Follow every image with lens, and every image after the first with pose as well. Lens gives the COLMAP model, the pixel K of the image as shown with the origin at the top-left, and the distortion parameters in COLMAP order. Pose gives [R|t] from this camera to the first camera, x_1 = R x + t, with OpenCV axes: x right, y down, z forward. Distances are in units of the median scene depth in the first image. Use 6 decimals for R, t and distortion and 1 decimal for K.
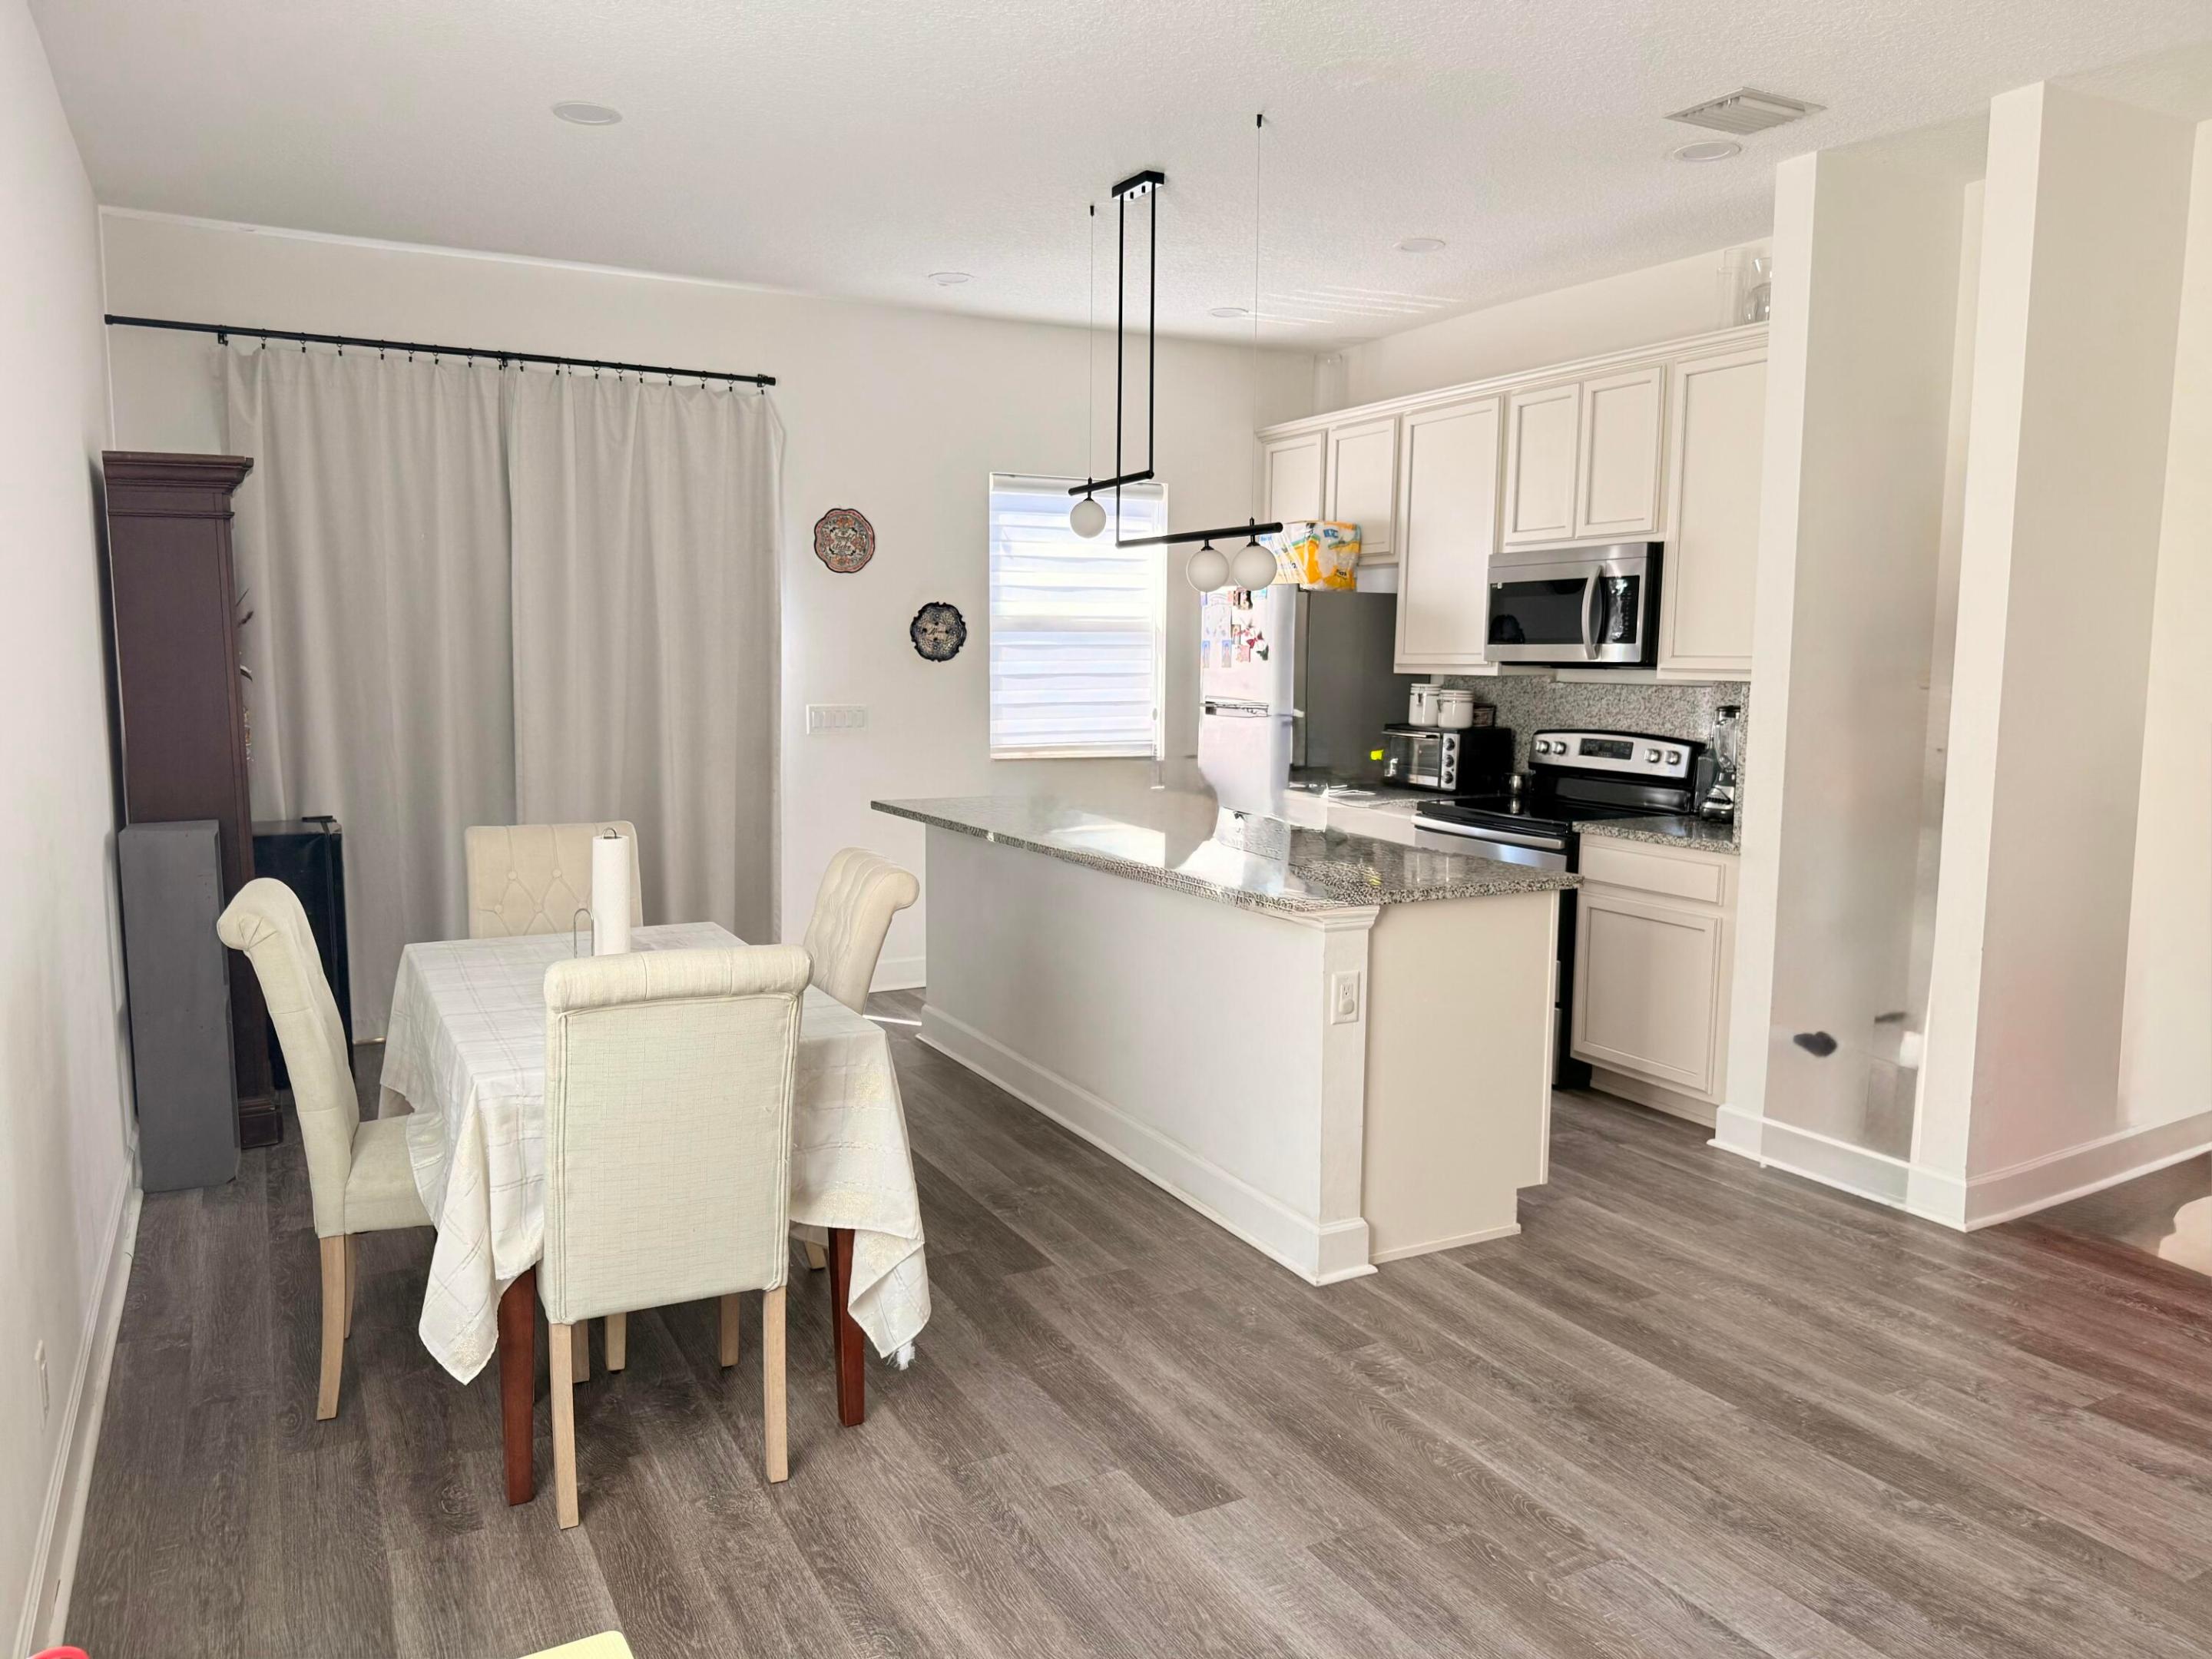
lens RADIAL K [[1561.1, 0, 1097.6], [0, 1561.1, 836.4], [0, 0, 1]] dist [0.034433, -0.010144]
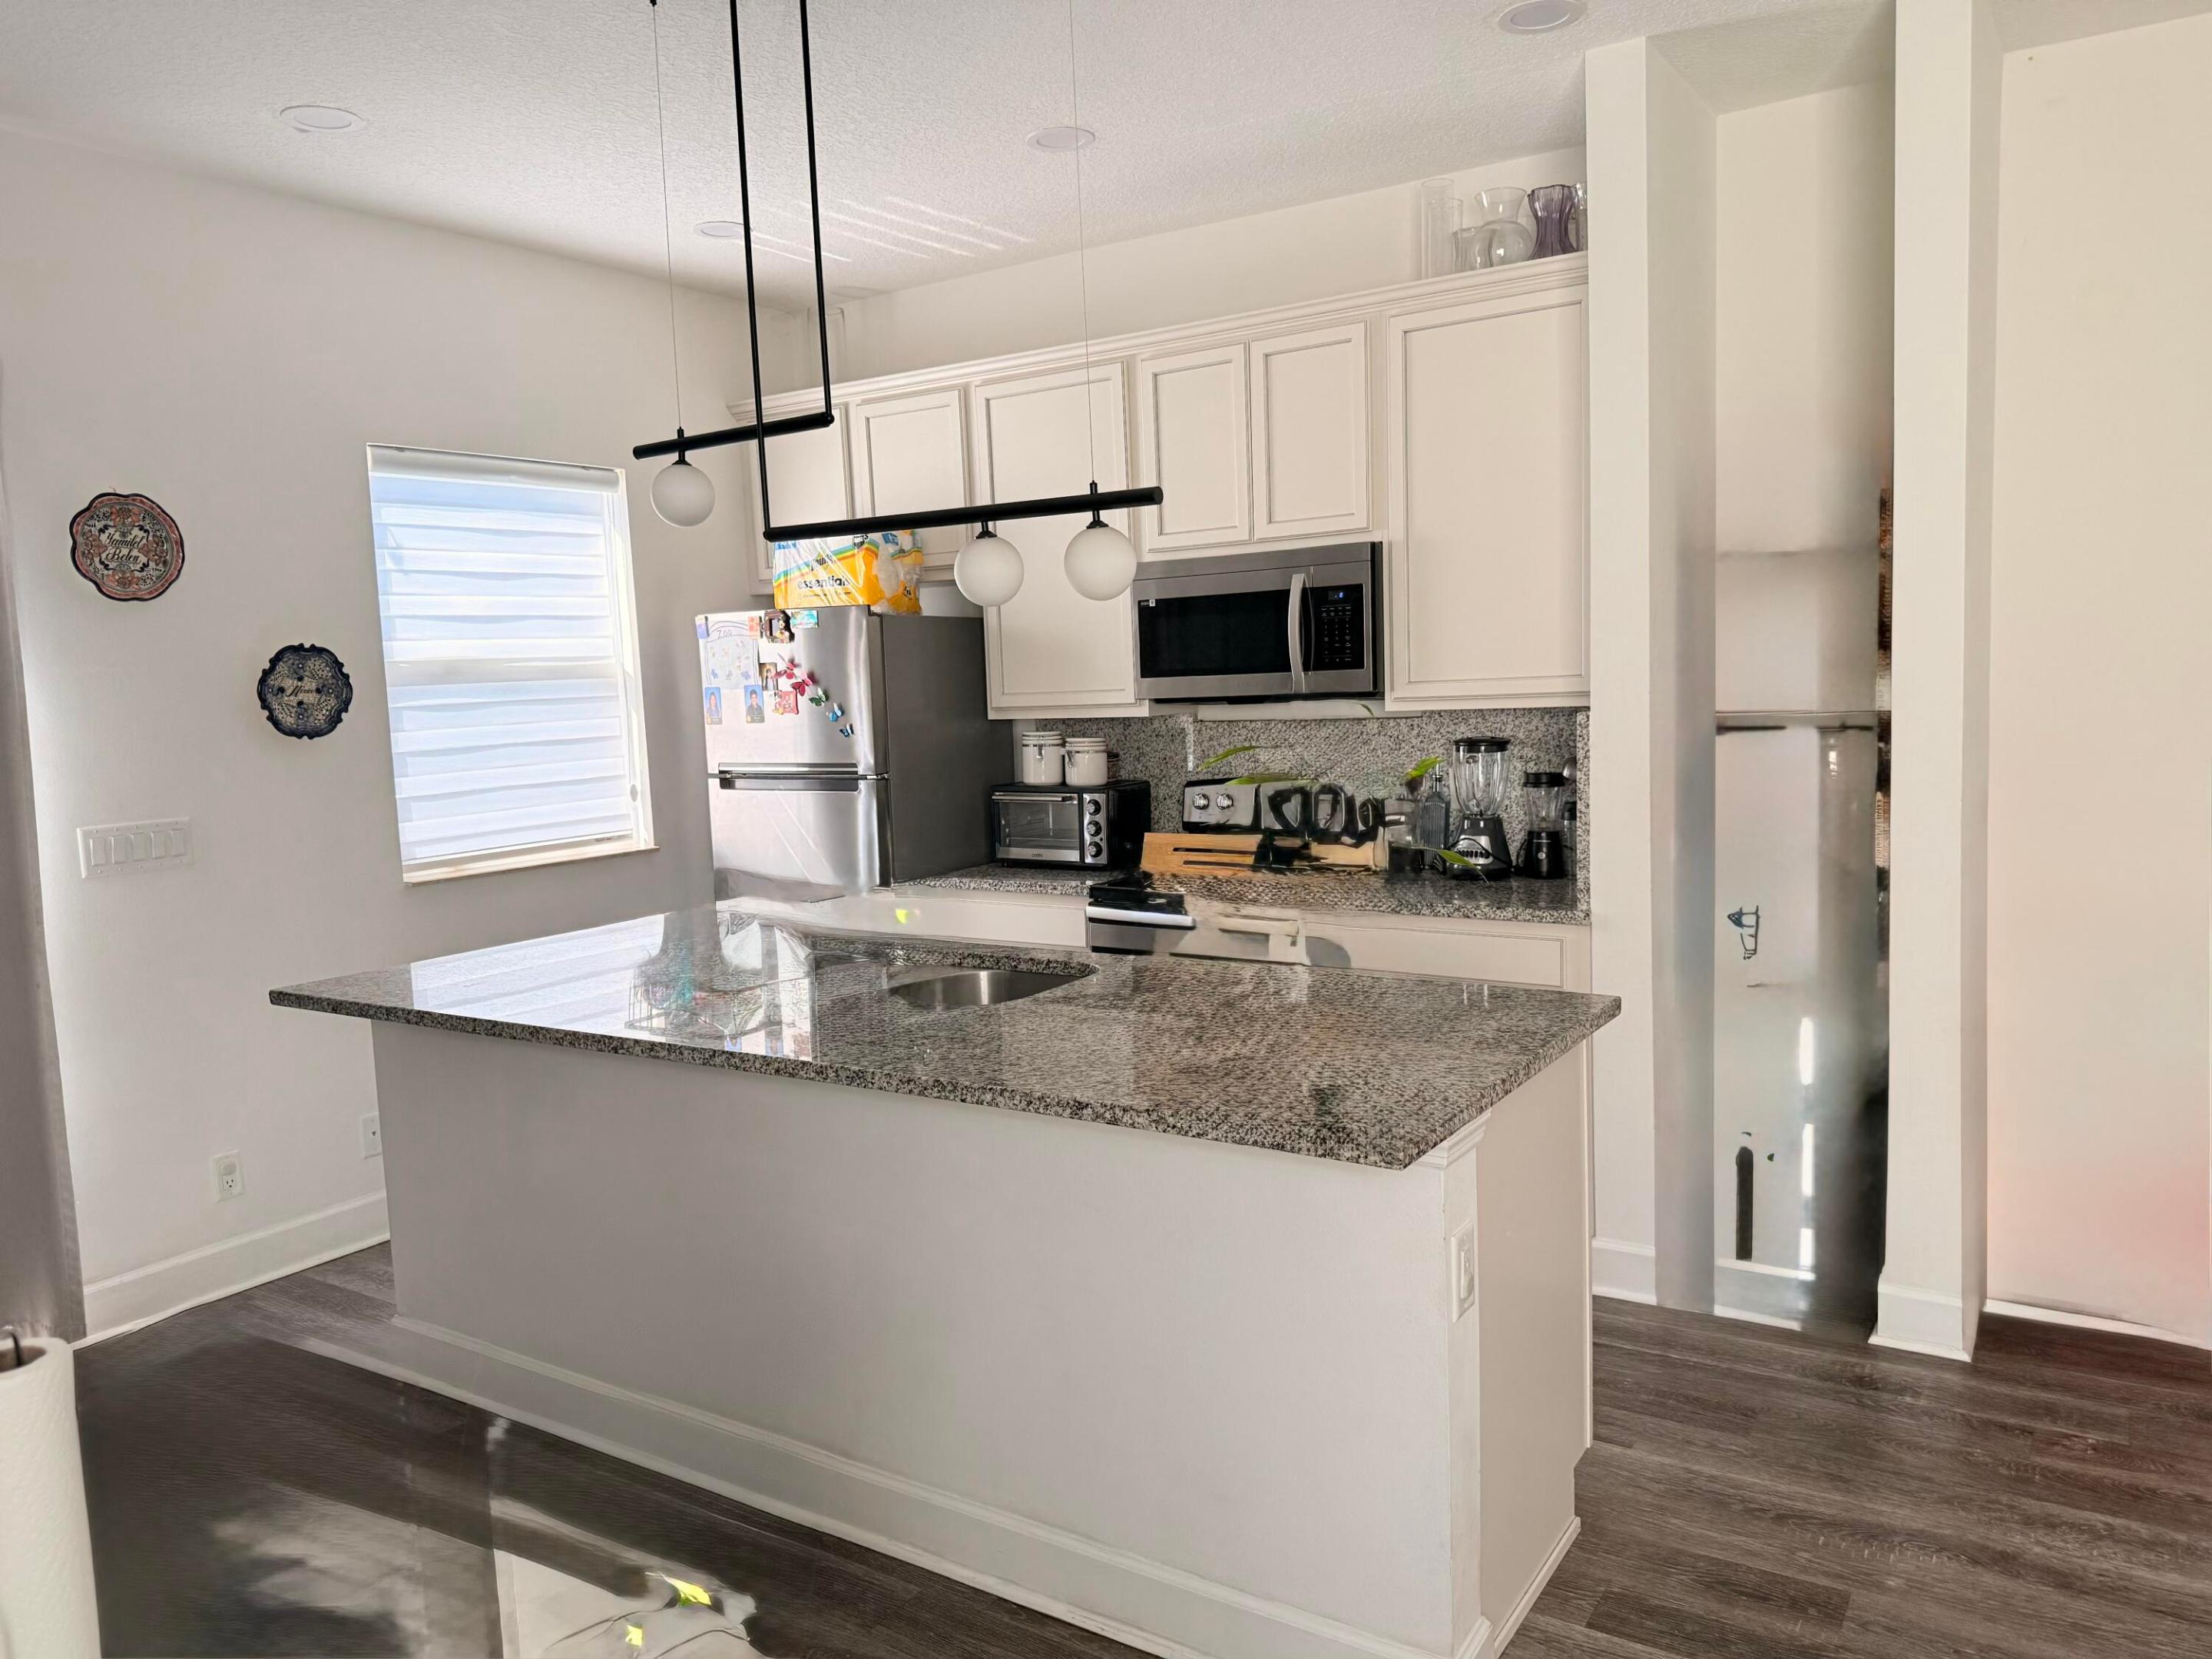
lens RADIAL K [[1561.1, 0, 1131.4], [0, 1561.1, 825.3], [0, 0, 1]] dist [0.034433, -0.010144]
pose [[0.868447, -0.087125, 0.488067, -0.136587], [0.101967, 0.994780, -0.003858, -0.045101], [-0.485184, 0.053117, 0.872798, 0.318461]]
